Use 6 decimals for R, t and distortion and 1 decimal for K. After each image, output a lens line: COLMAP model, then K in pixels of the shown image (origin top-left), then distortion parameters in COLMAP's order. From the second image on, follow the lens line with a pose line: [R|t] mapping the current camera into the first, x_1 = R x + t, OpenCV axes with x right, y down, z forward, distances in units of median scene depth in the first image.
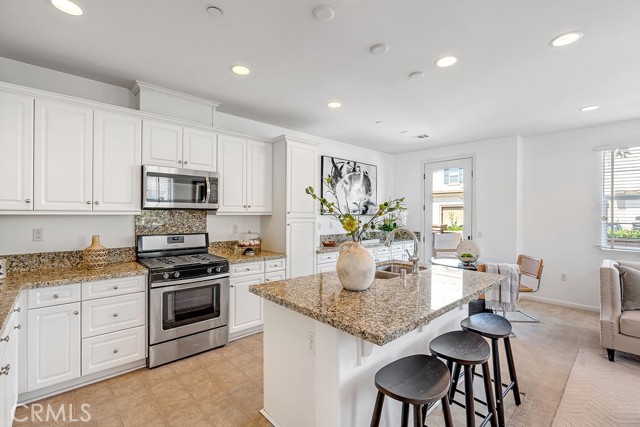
lens RADIAL K [[289.6, 0, 320.0], [0, 289.6, 213.5], [0, 0, 1]] dist [-0.004972, 0.000129]
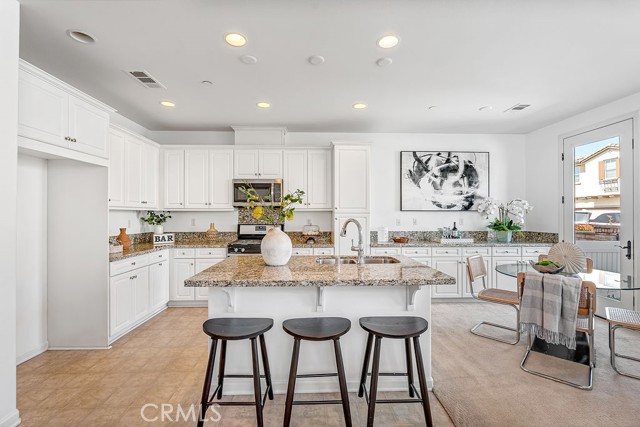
lens RADIAL K [[284.3, 0, 320.0], [0, 284.3, 213.5], [0, 0, 1]] dist [-0.004372, -0.000163]
pose [[0.756208, -0.008350, -0.654278, 0.585743], [0.005224, 0.999964, -0.006724, 0.025097], [0.654311, 0.001667, 0.756224, 0.108332]]
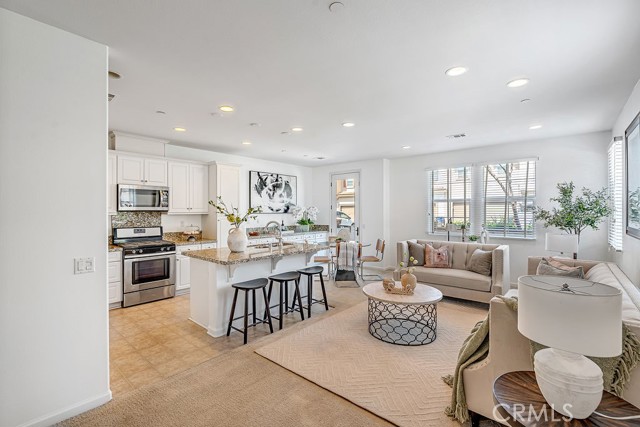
lens RADIAL K [[284.3, 0, 320.0], [0, 284.3, 213.5], [0, 0, 1]] dist [-0.004372, -0.000163]
pose [[0.994026, -0.008475, 0.108817, 0.257996], [0.007301, 0.999911, 0.011186, -0.010350], [-0.108902, -0.010325, 0.993999, -0.533517]]
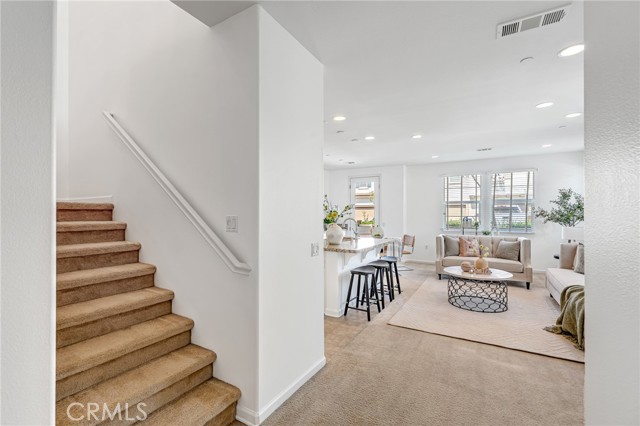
lens RADIAL K [[279.9, 0, 320.0], [0, 279.9, 213.0], [0, 0, 1]] dist [-0.003156, -0.000993]
pose [[0.959952, -0.003334, 0.280145, -0.320042], [0.003385, 0.999994, 0.000301, 0.011039], [-0.280144, 0.000659, 0.959958, -0.563592]]
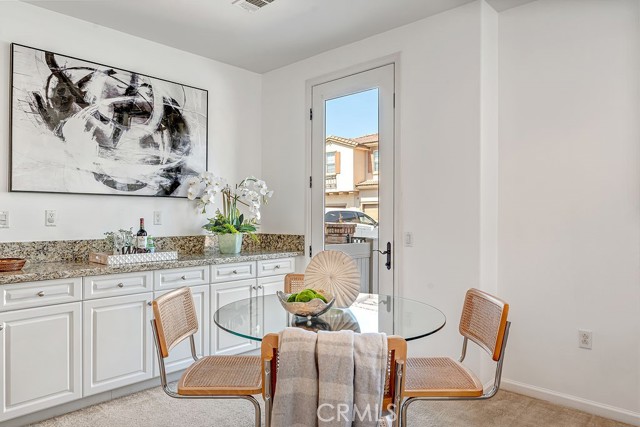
lens RADIAL K [[427.9, 0, 320.0], [0, 427.9, 213.5], [0, 0, 1]] dist [-0.006972, -0.000566]
pose [[0.997404, -0.002870, 0.071949, 0.524402], [0.003076, 0.999991, -0.002761, 0.050686], [-0.071940, 0.002975, 0.997405, 0.518960]]
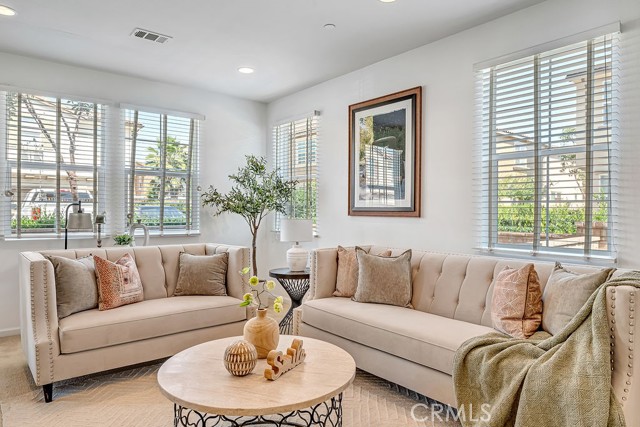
lens RADIAL K [[411.1, 0, 320.0], [0, 411.1, 213.5], [0, 0, 1]] dist [0.002354, 0.003141]
pose [[0.060763, -0.011632, 0.998084, 0.089406], [-0.007334, 0.999900, 0.012100, 0.051986], [-0.998125, -0.008055, 0.060672, 0.251433]]
